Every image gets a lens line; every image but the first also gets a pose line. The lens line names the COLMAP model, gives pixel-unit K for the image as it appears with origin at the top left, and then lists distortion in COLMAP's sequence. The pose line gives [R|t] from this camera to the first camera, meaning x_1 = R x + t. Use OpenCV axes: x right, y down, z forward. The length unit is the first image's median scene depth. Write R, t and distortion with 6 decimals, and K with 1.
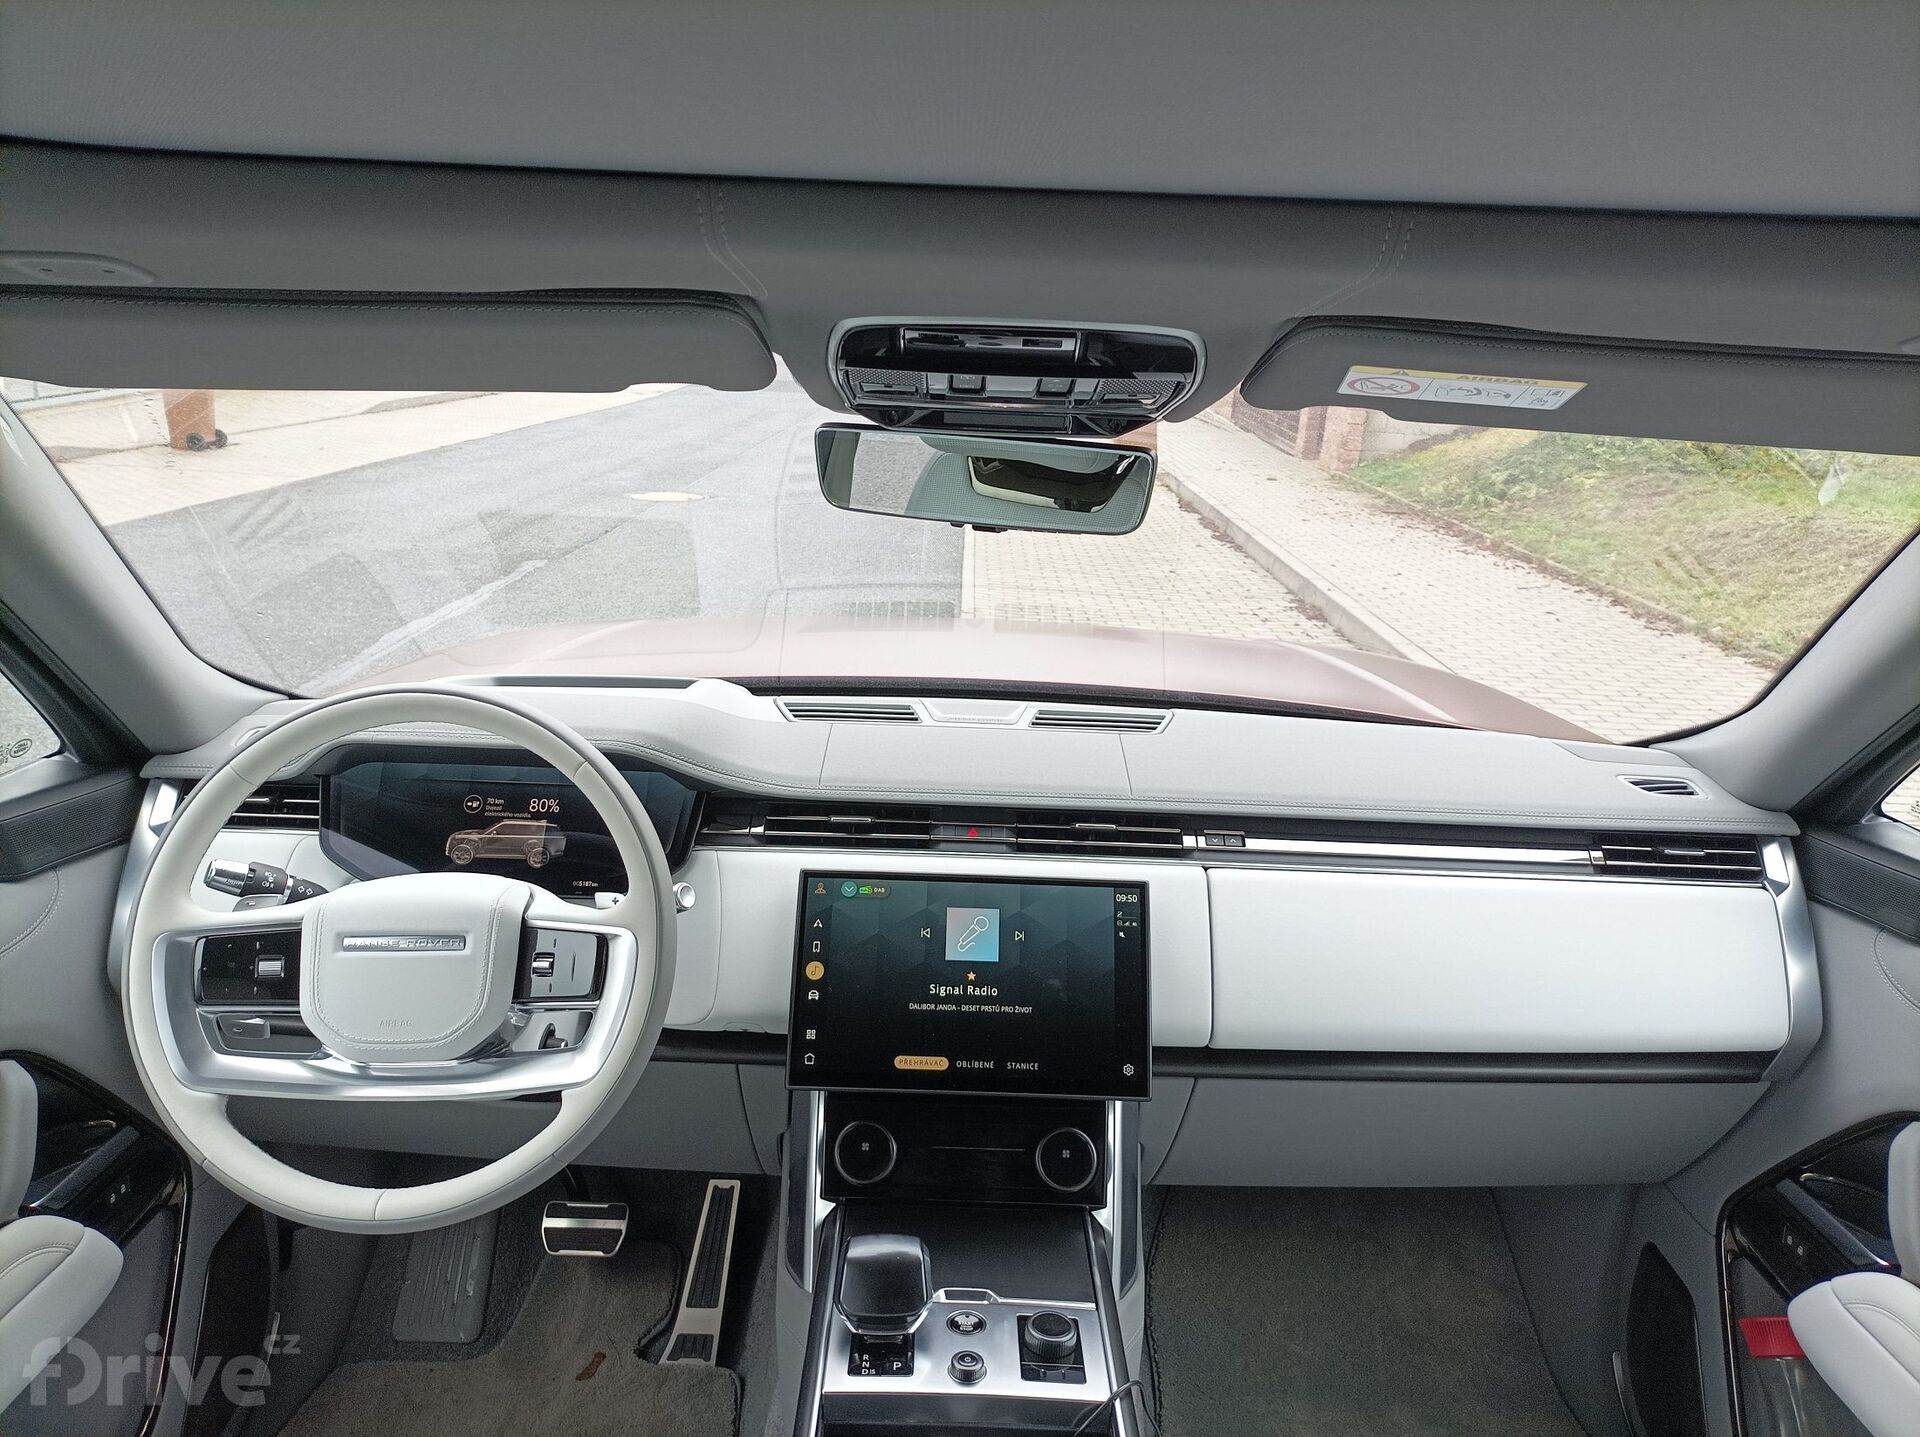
lens RADIAL K [[1451.7, 0, 958.7], [0, 1451.7, 695.2], [0, 0, 1]] dist [0.026239, -0.016115]
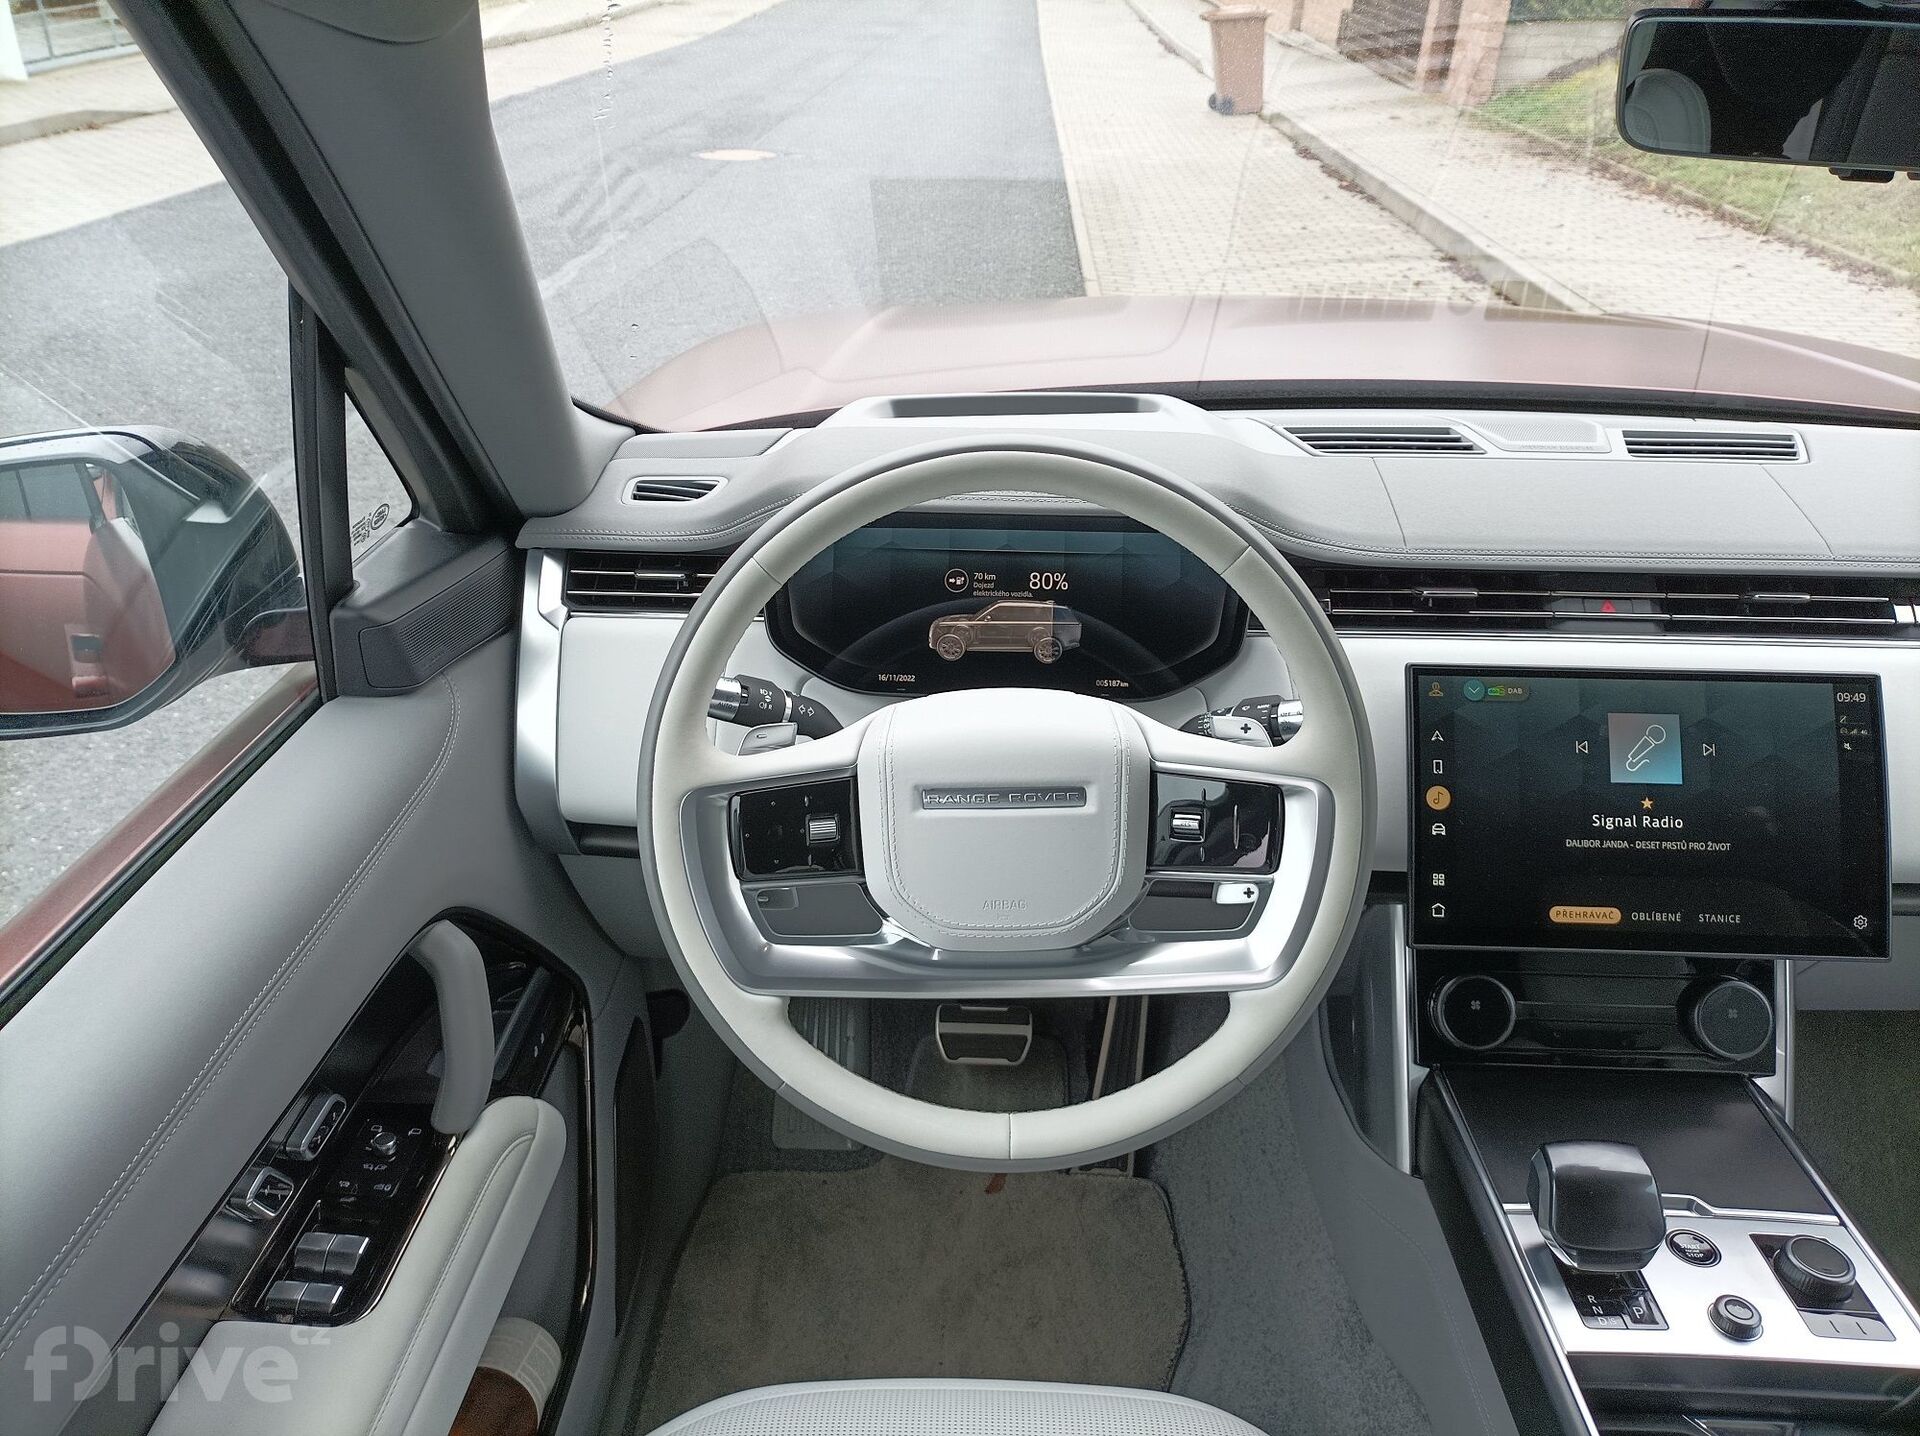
lens RADIAL K [[1451.7, 0, 946.4], [0, 1451.7, 717.1], [0, 0, 1]] dist [0.026239, -0.016115]
pose [[0.999212, -0.009140, -0.038623, -0.304850], [0.017900, 0.972316, 0.232984, -0.032298], [0.035425, -0.233492, 0.971713, 0.239370]]
